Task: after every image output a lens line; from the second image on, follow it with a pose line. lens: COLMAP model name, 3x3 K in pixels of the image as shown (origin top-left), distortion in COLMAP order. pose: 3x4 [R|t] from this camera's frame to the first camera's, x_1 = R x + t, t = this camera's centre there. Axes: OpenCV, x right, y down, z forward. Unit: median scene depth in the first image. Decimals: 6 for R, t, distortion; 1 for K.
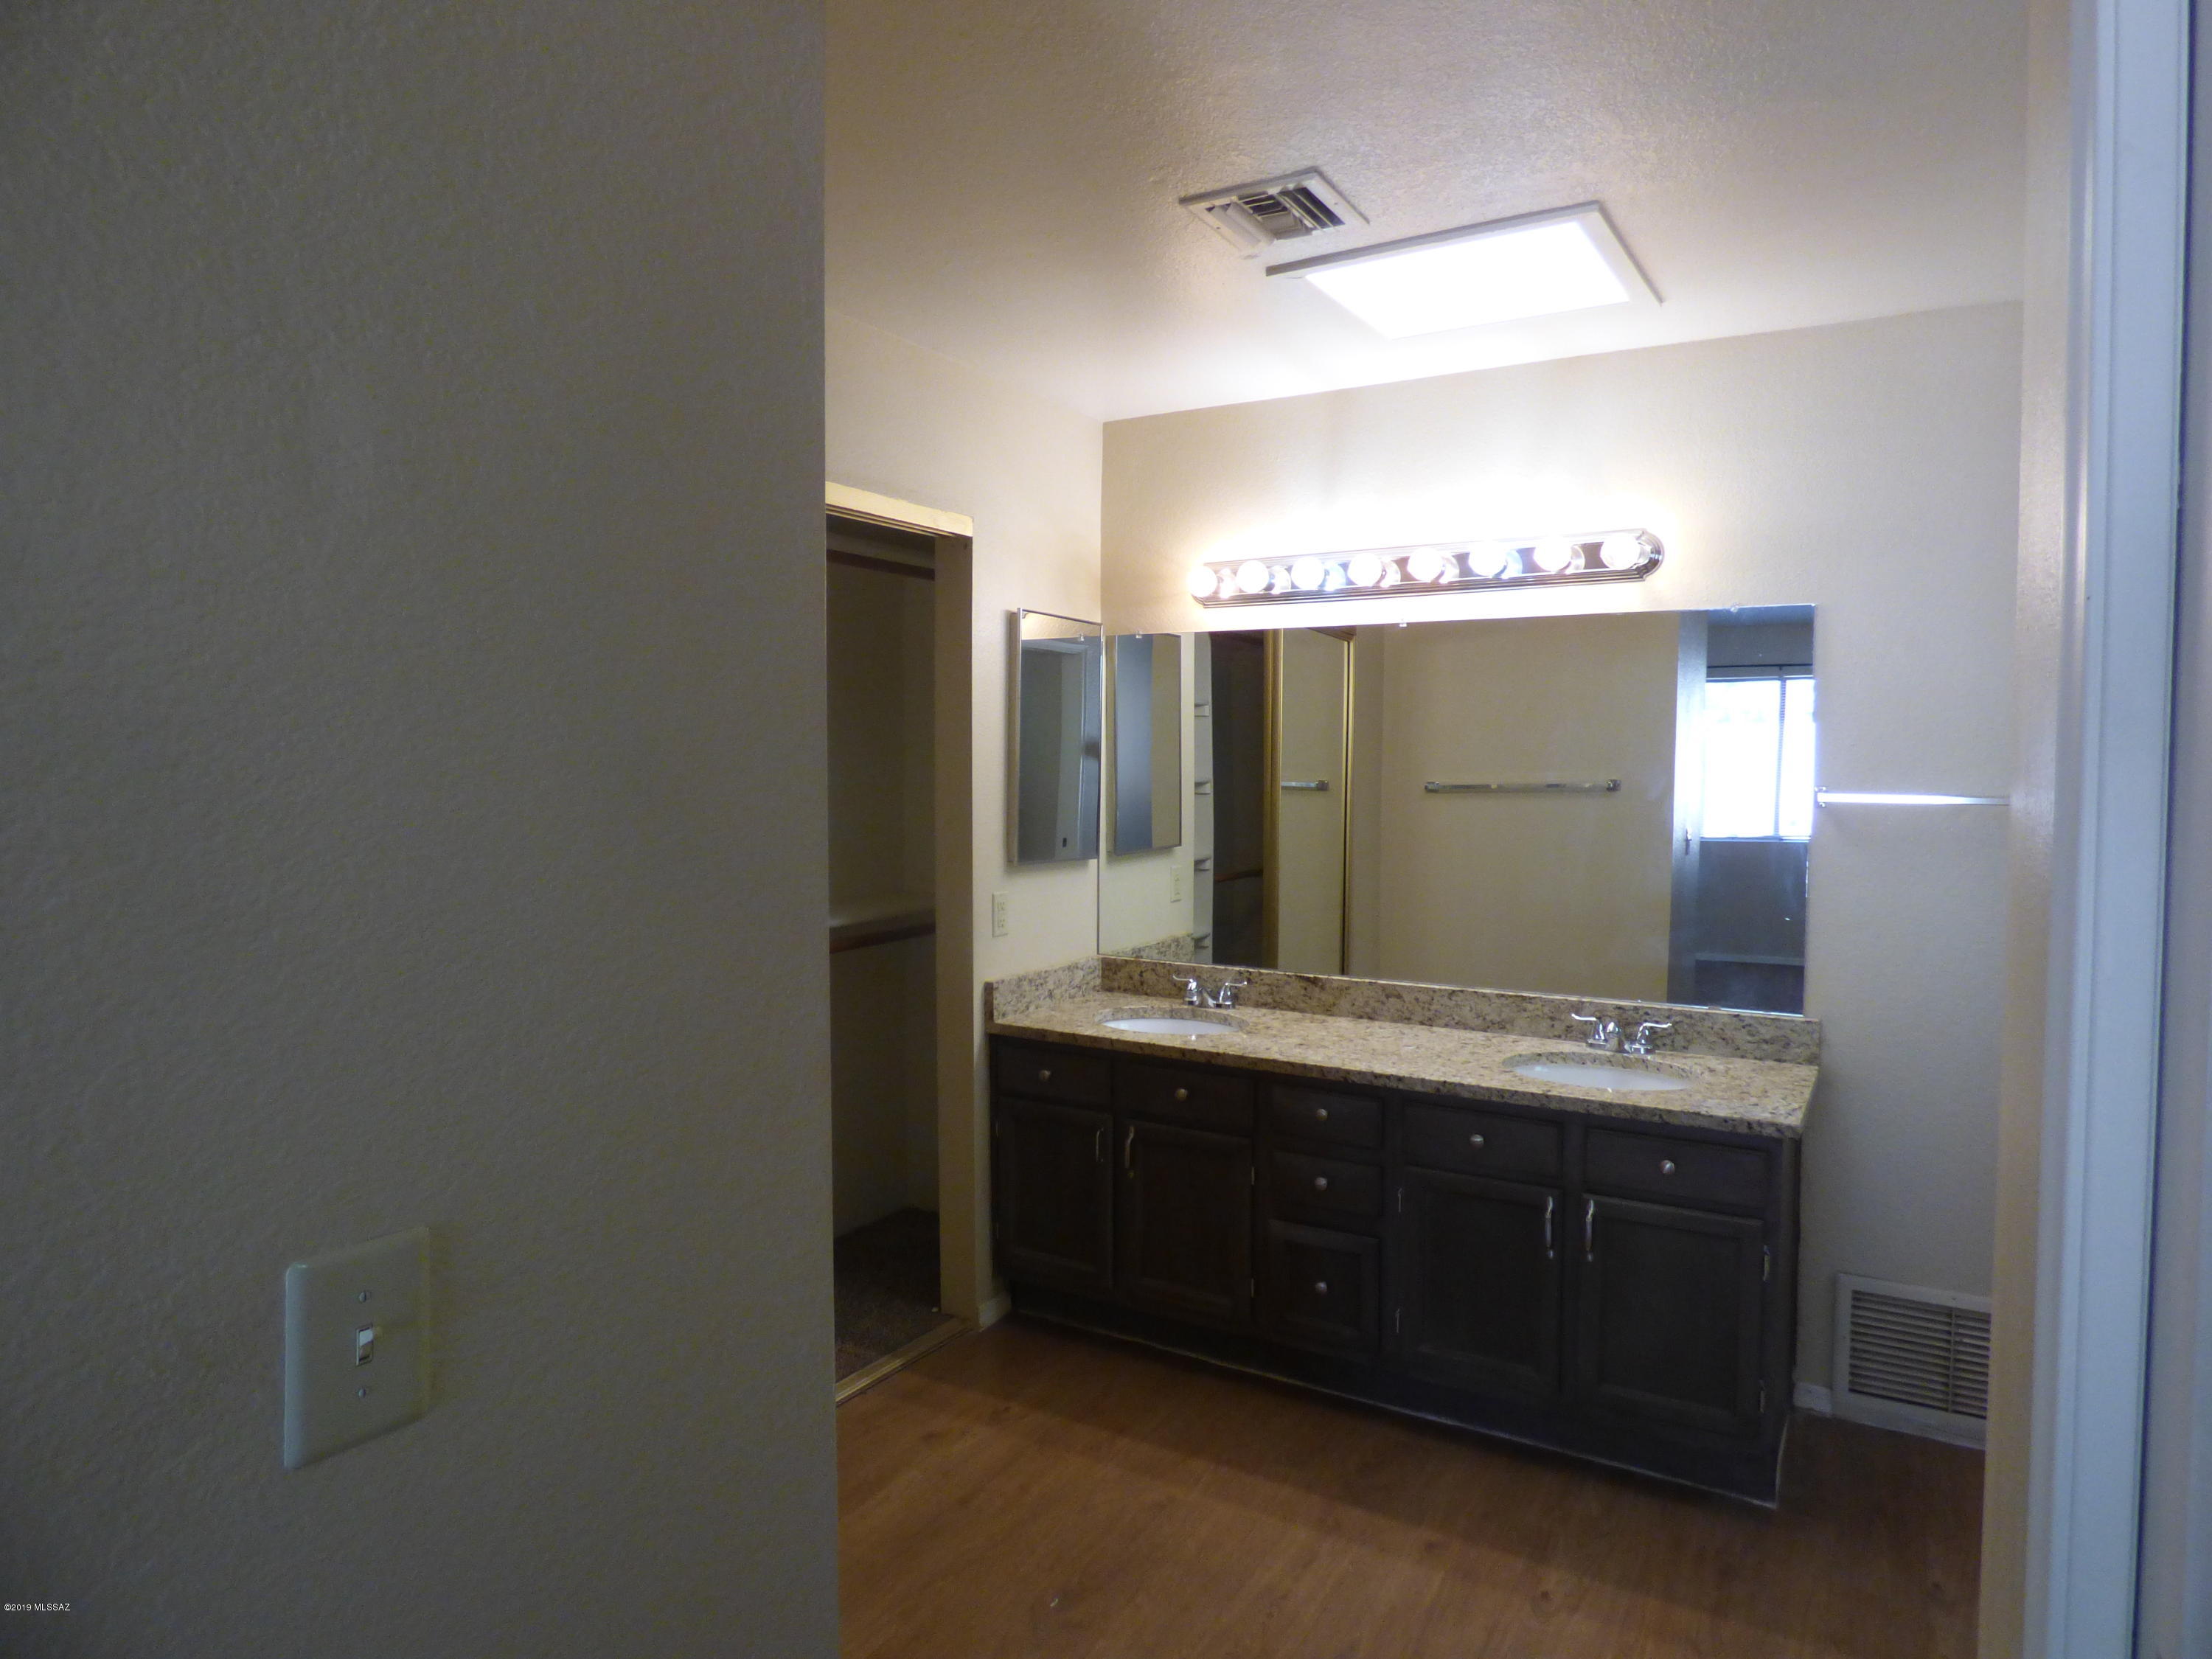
lens RADIAL K [[1326.0, 0, 1116.7], [0, 1326.0, 826.1], [0, 0, 1]] dist [0.009989, -0.000145]
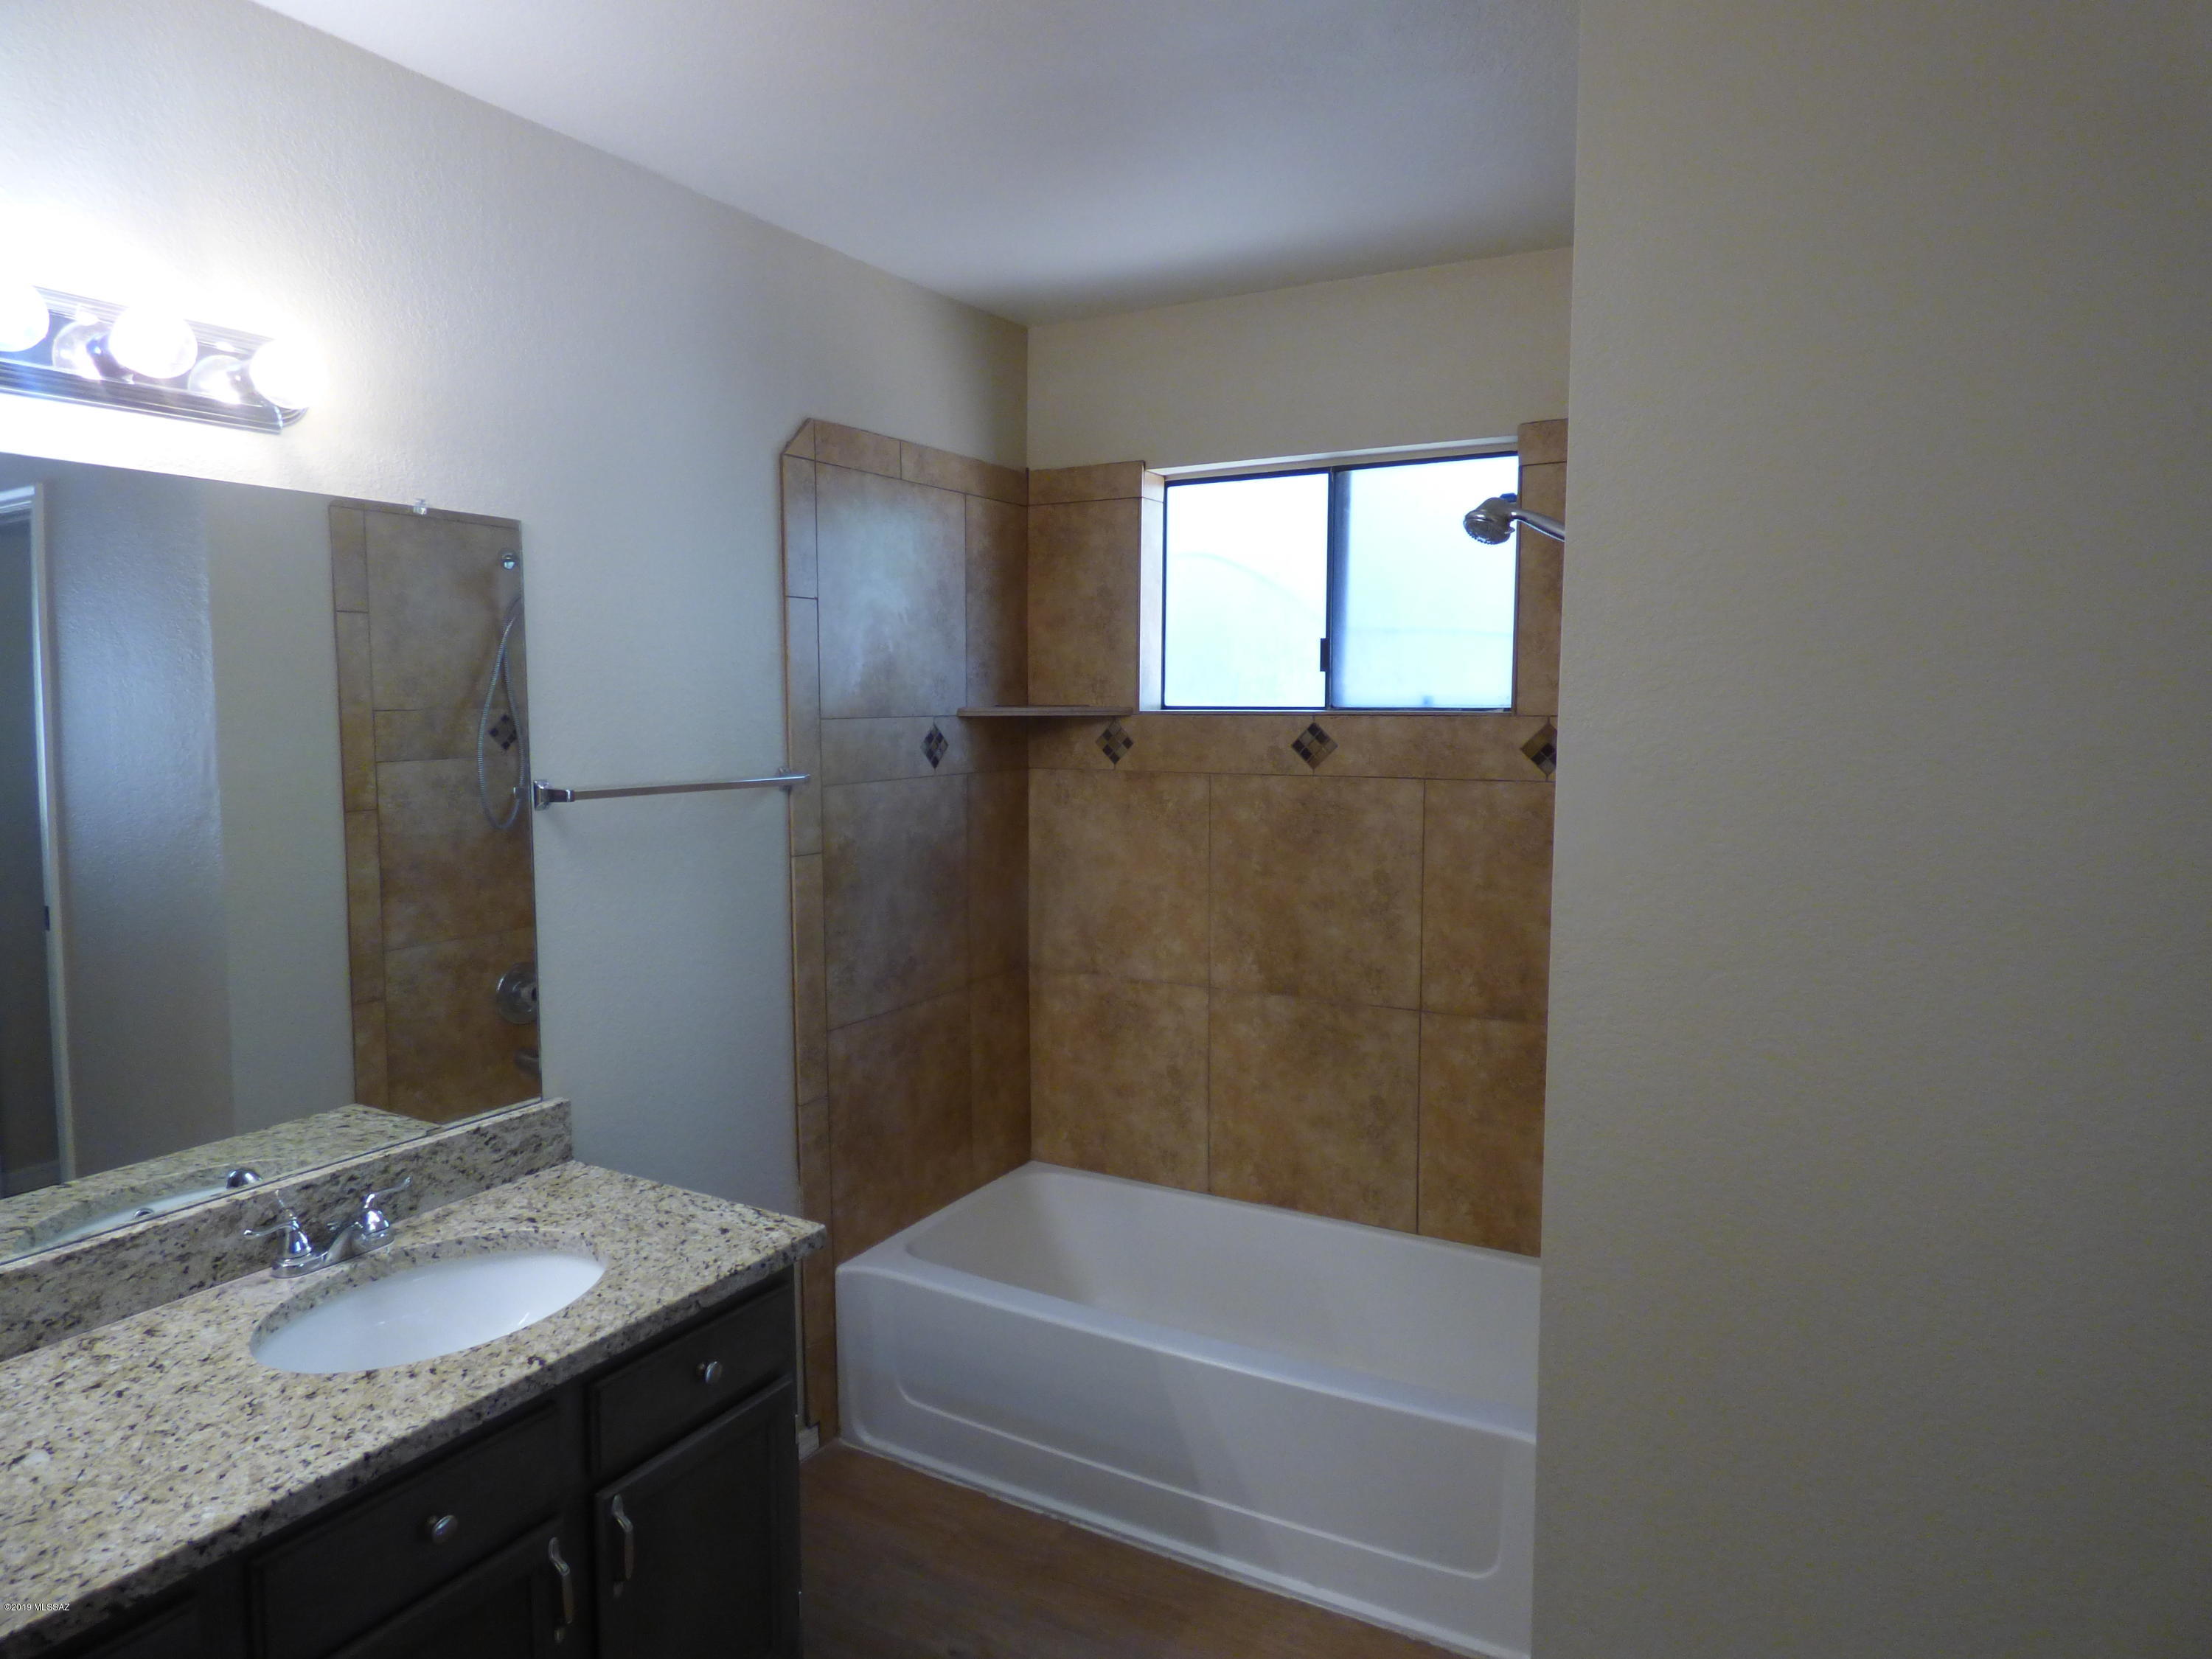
lens RADIAL K [[1356.9, 0, 1106.0], [0, 1356.9, 829.5], [0, 0, 1]] dist [-0.005365, 0.000208]
pose [[-0.031502, -0.105191, 0.993953, -0.181273], [0.043216, 0.993373, 0.106500, -0.059063], [-0.998569, 0.046310, -0.026747, 0.601493]]
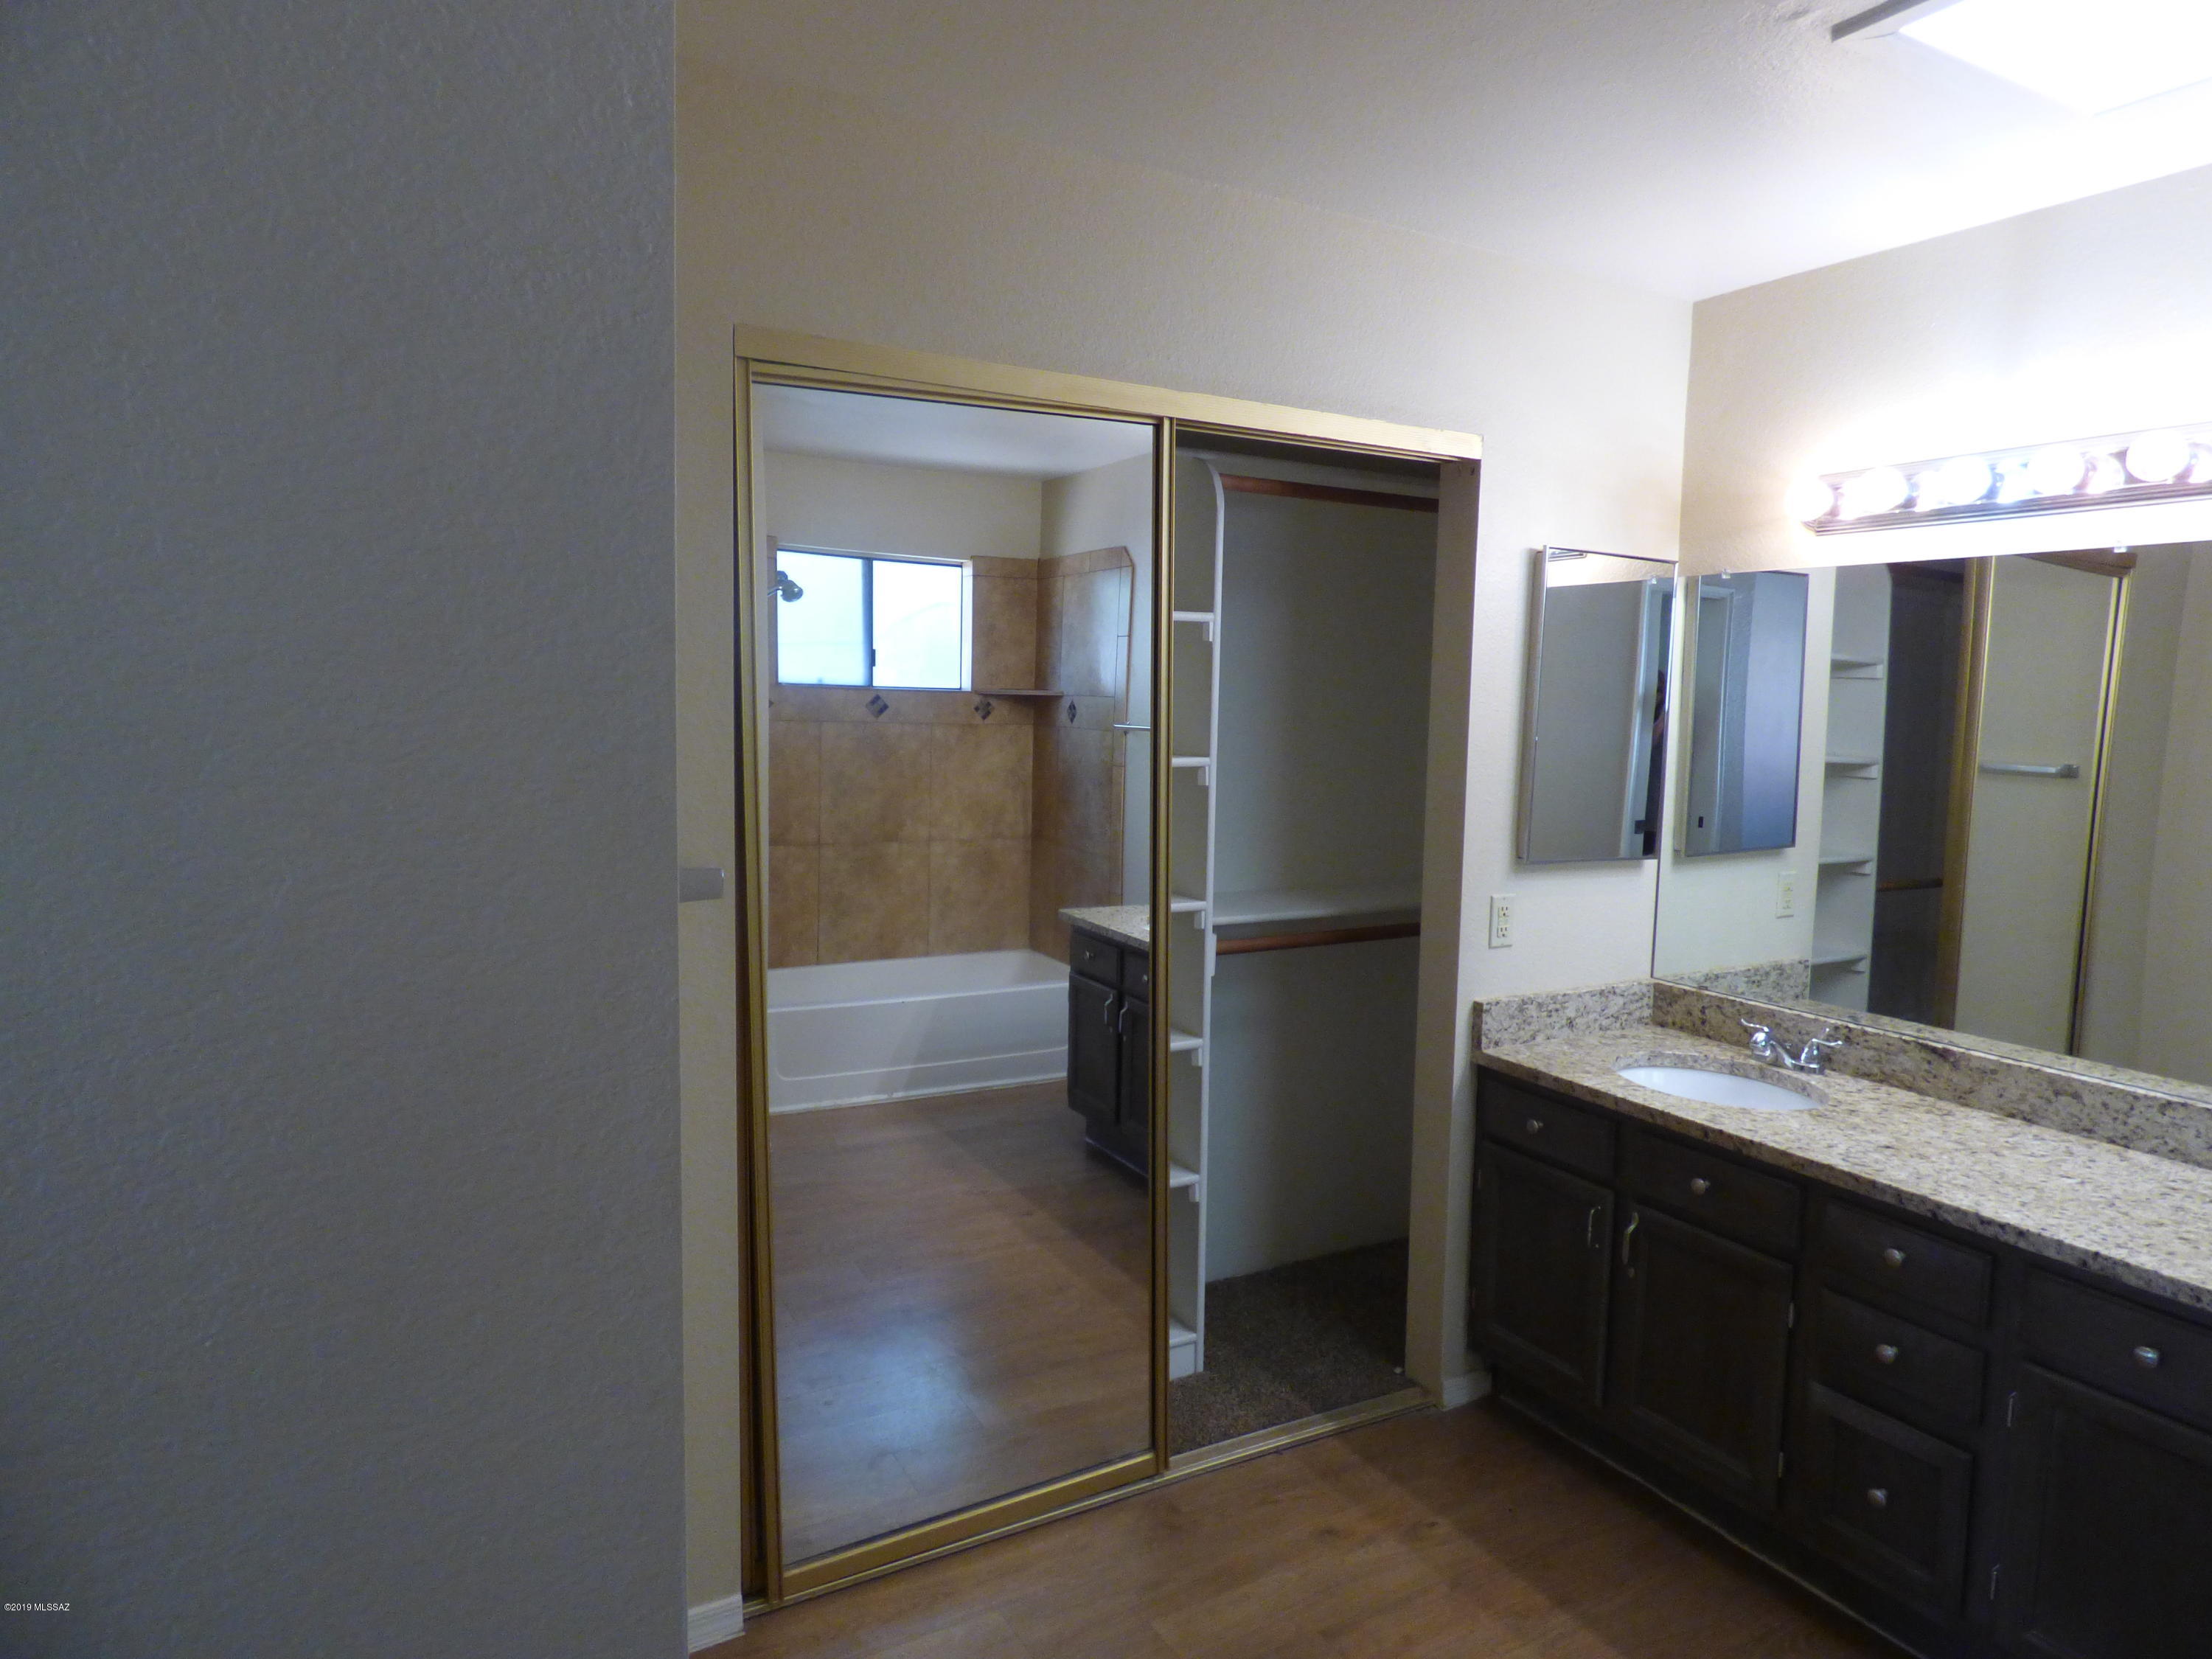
lens RADIAL K [[1319.5, 0, 1136.4], [0, 1319.5, 815.9], [0, 0, 1]] dist [-0.026311, 0.002692]
pose [[0.865987, 0.055480, -0.496980, 0.117883], [-0.041924, 0.998383, 0.038402, -0.020278], [0.498306, -0.012420, 0.866912, 0.180804]]
